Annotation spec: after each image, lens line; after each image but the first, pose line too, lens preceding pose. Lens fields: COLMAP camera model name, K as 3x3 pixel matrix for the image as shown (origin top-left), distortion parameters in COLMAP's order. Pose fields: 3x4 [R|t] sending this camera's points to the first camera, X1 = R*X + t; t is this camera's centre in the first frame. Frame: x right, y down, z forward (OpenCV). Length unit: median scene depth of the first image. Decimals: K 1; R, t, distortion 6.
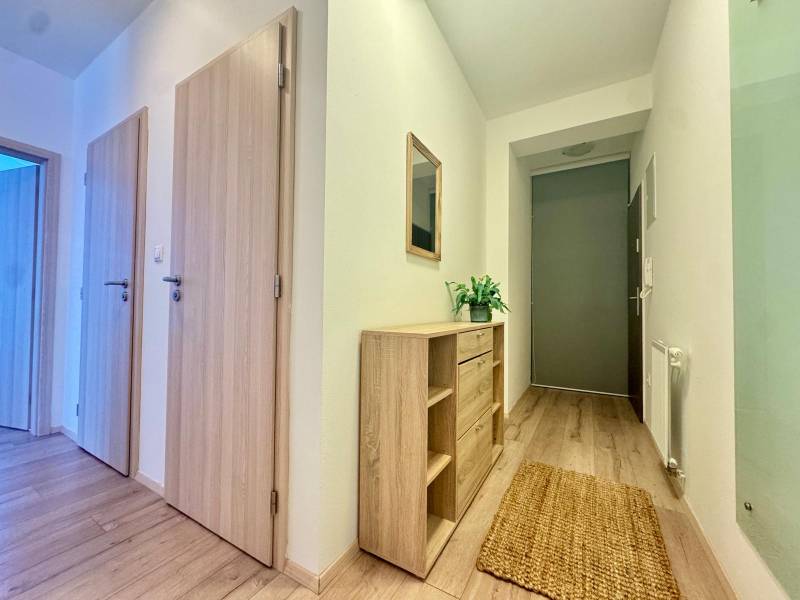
lens RADIAL K [[322.2, 0, 400.0], [0, 322.2, 300.0], [0, 0, 1]] dist [-0.000451, -0.000032]
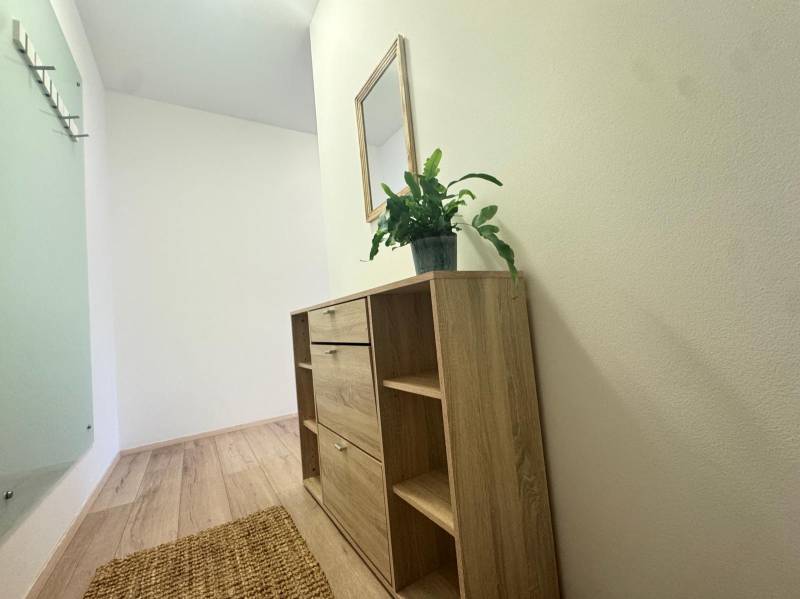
lens RADIAL K [[322.2, 0, 400.0], [0, 322.2, 299.5], [0, 0, 1]] dist [-0.000451, -0.000032]
pose [[-0.454950, -0.019092, -0.890312, 0.852428], [0.116196, 0.989950, -0.080605, 0.164068], [0.882904, -0.140122, -0.448160, 1.550738]]
